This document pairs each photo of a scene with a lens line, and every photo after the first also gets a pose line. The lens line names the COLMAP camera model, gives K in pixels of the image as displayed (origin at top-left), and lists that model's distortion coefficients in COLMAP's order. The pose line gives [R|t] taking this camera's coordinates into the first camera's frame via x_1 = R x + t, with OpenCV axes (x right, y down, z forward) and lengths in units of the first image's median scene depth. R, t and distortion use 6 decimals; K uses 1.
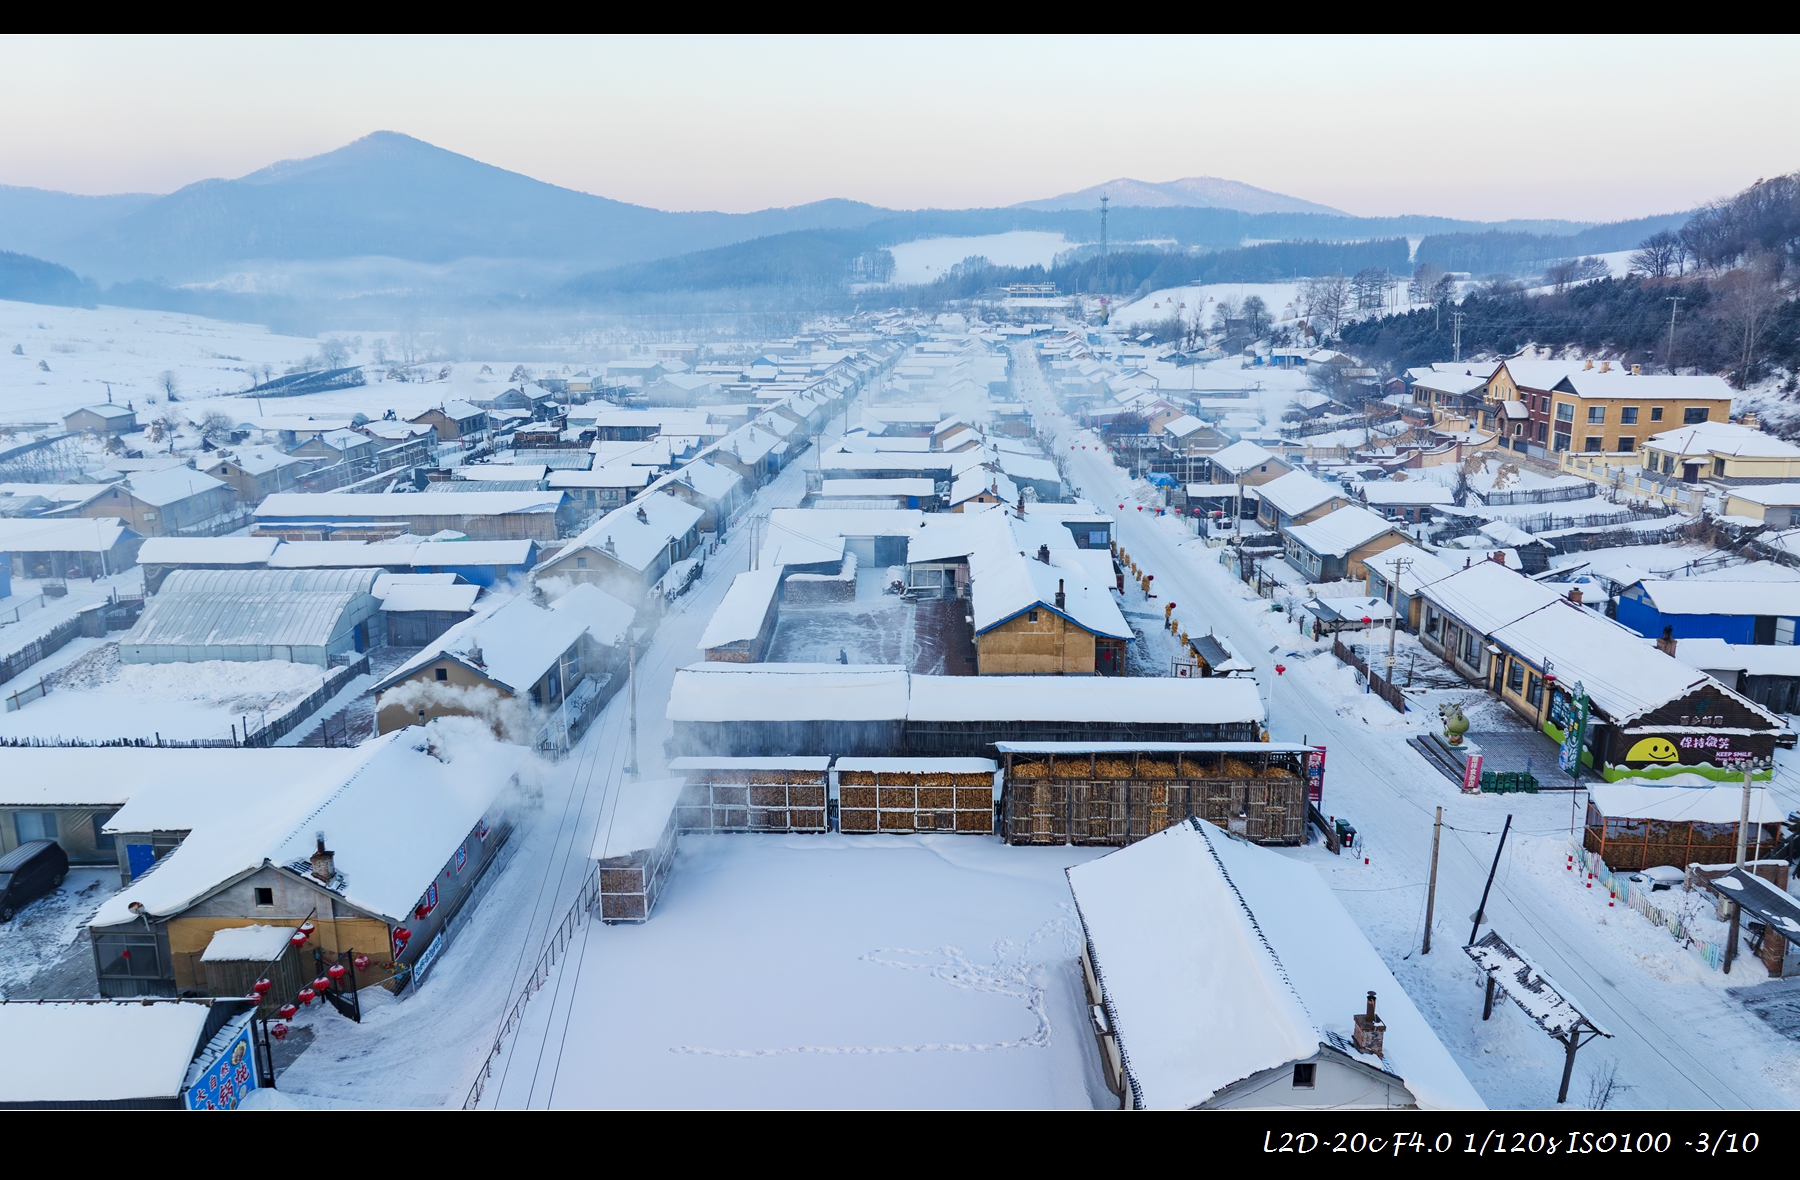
lens RADIAL K [[1326.2, 0, 894.1], [0, 1326.2, 585.3], [0, 0, 1]] dist [-0.021300, -0.010704]
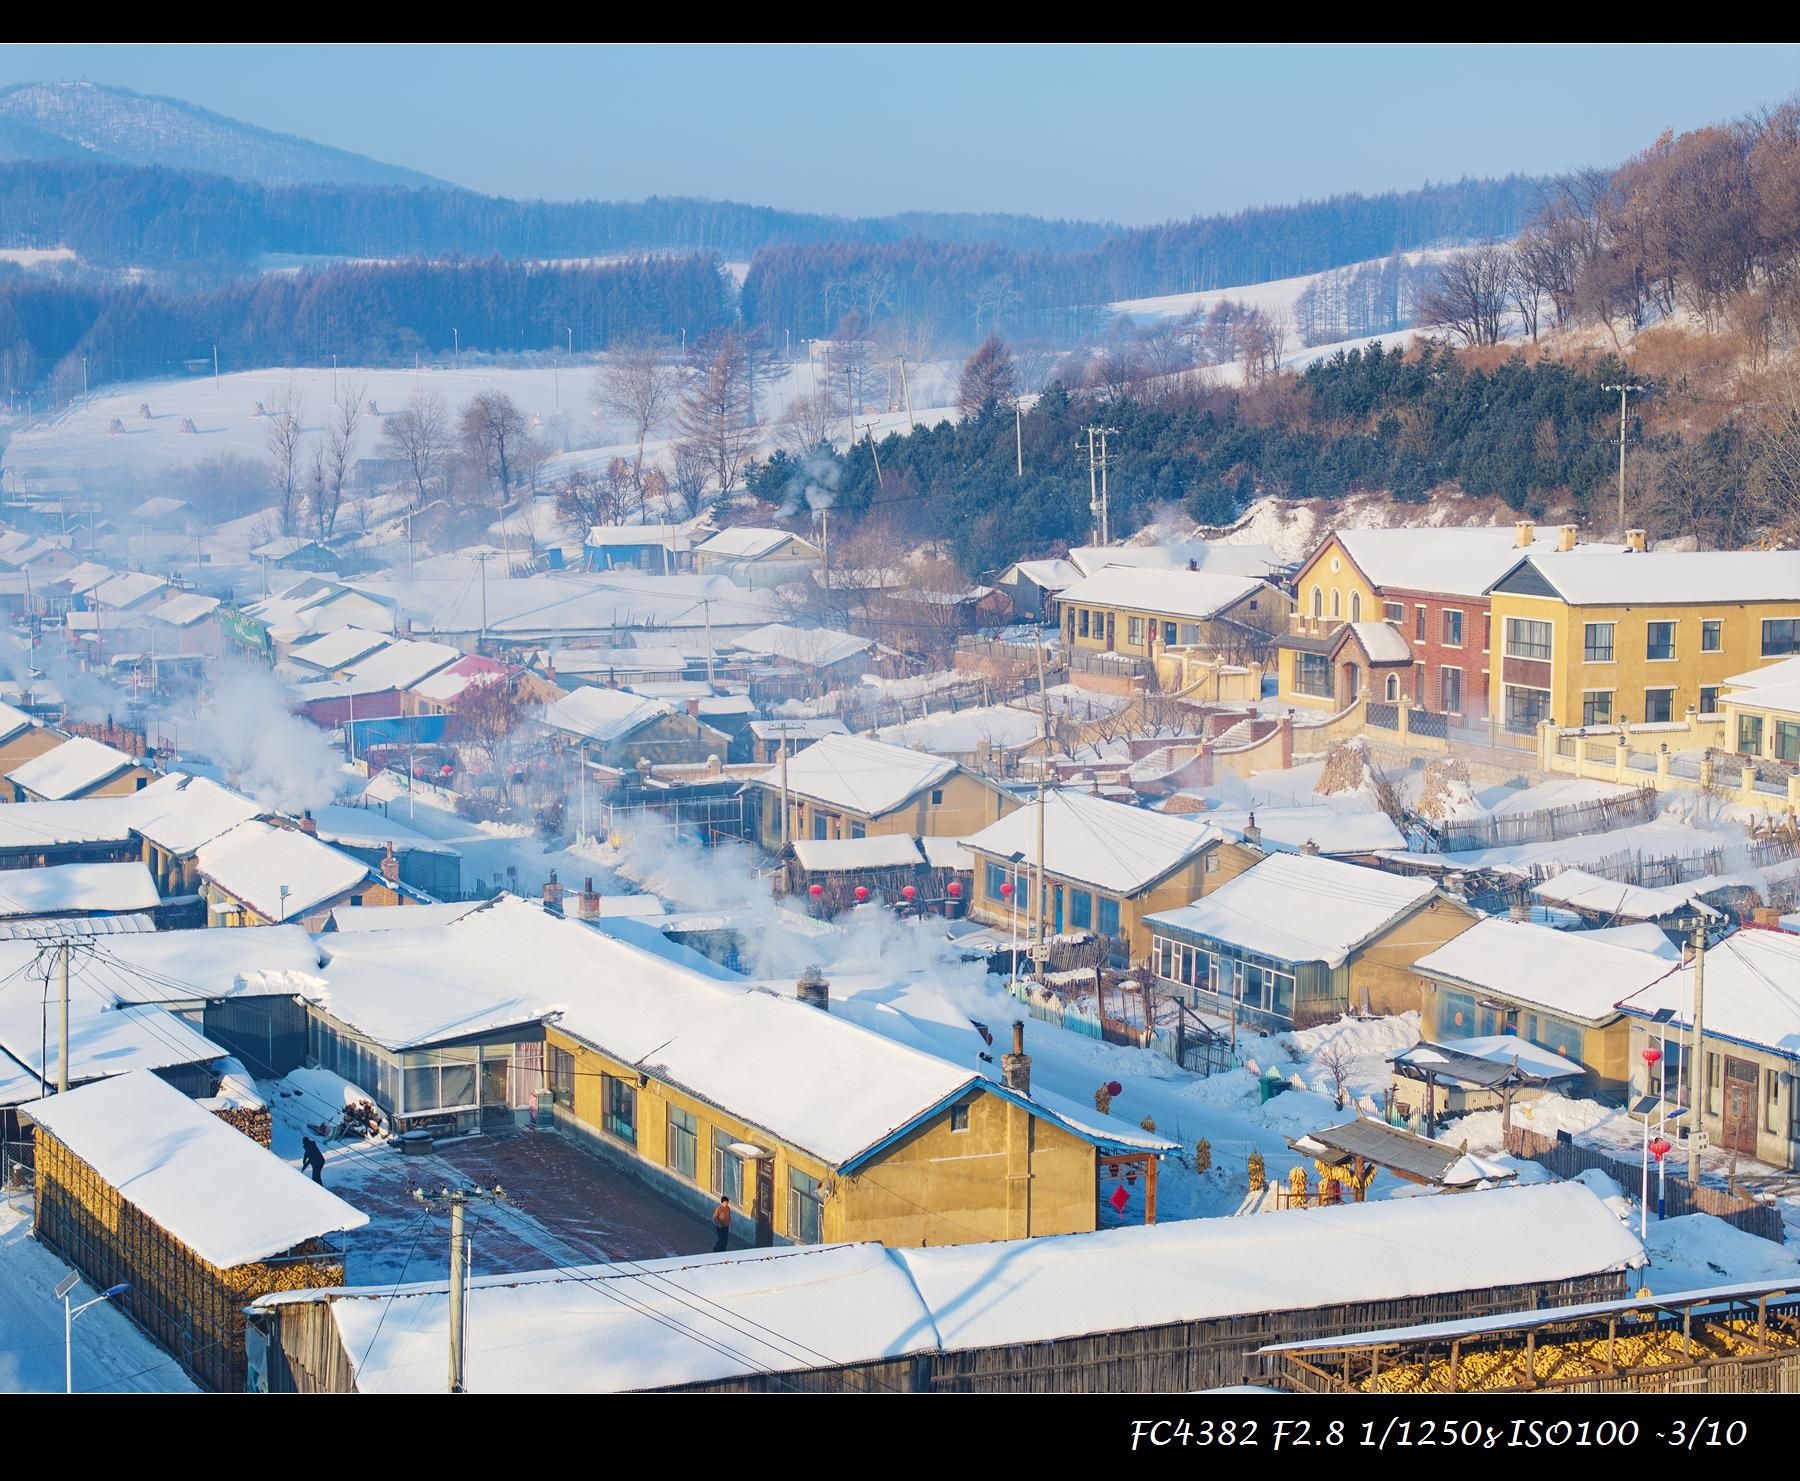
lens RADIAL K [[3786.4, 0, 955.6], [0, 3786.4, 660.8], [0, 0, 1]] dist [-0.011570, 0.000000]
pose [[0.898212, -0.028921, 0.438610, -0.143345], [0.093472, 0.987578, -0.126300, 0.011372], [-0.429509, 0.154442, 0.889758, -0.024640]]
